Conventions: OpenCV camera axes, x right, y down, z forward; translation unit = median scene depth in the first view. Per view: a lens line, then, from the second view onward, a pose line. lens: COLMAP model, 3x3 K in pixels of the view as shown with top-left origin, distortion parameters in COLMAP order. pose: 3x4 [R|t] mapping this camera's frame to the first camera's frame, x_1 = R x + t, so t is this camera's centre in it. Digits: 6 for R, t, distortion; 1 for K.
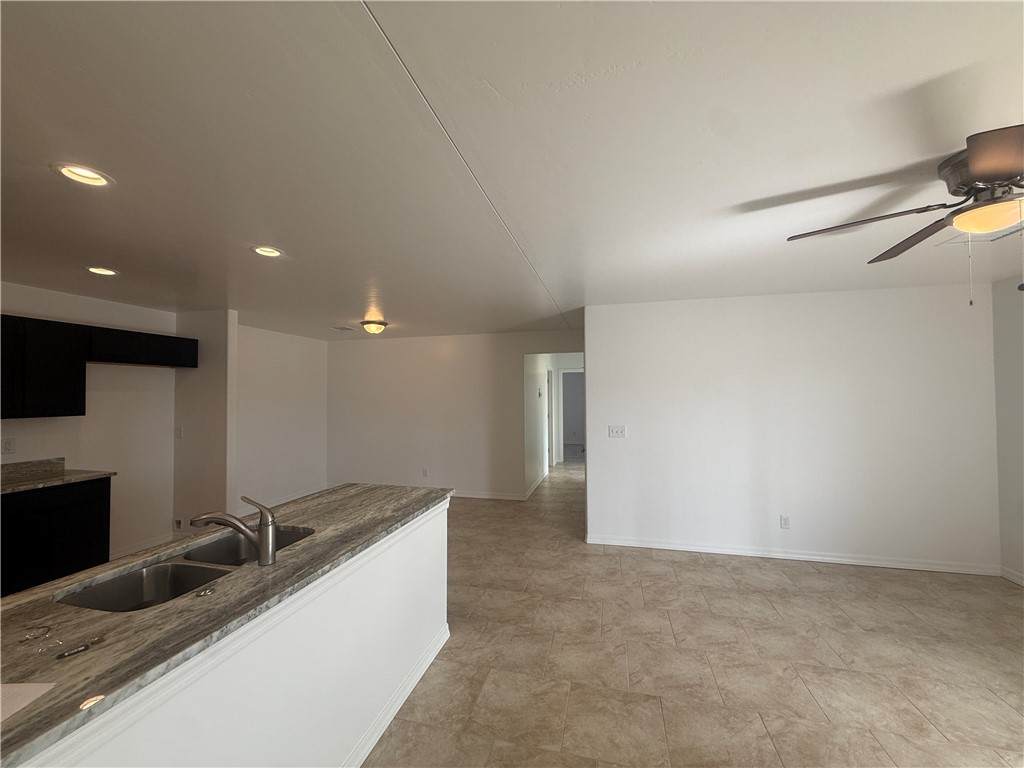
lens RADIAL K [[407.0, 0, 510.8], [0, 407.0, 384.9], [0, 0, 1]] dist [0.001915, -0.000099]
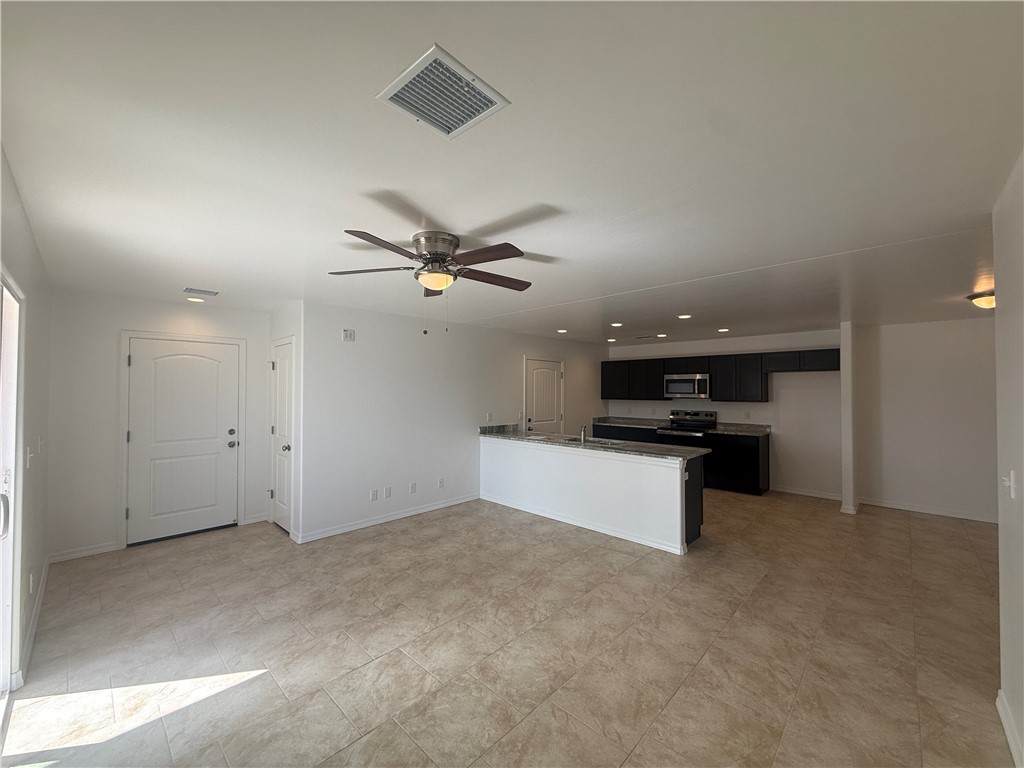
lens RADIAL K [[407.0, 0, 510.8], [0, 407.0, 384.9], [0, 0, 1]] dist [0.001915, -0.000099]
pose [[-0.496576, -0.007524, -0.867961, 1.371154], [0.022137, 0.999527, -0.021329, 0.014876], [0.867711, -0.029805, -0.496174, 1.154119]]
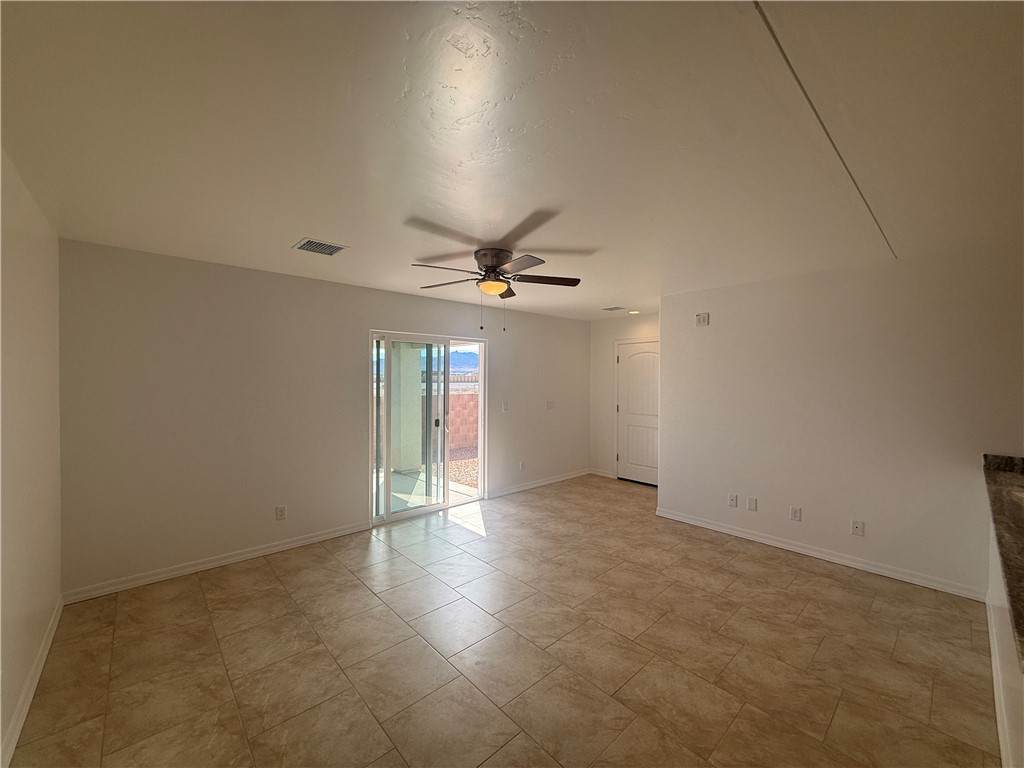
lens RADIAL K [[407.0, 0, 510.8], [0, 407.0, 384.9], [0, 0, 1]] dist [0.001915, -0.000099]
pose [[-0.831289, -0.004690, 0.555821, 0.026652], [-0.012462, 0.999870, -0.010202, 0.037646], [-0.555701, -0.015407, -0.831240, 1.460332]]
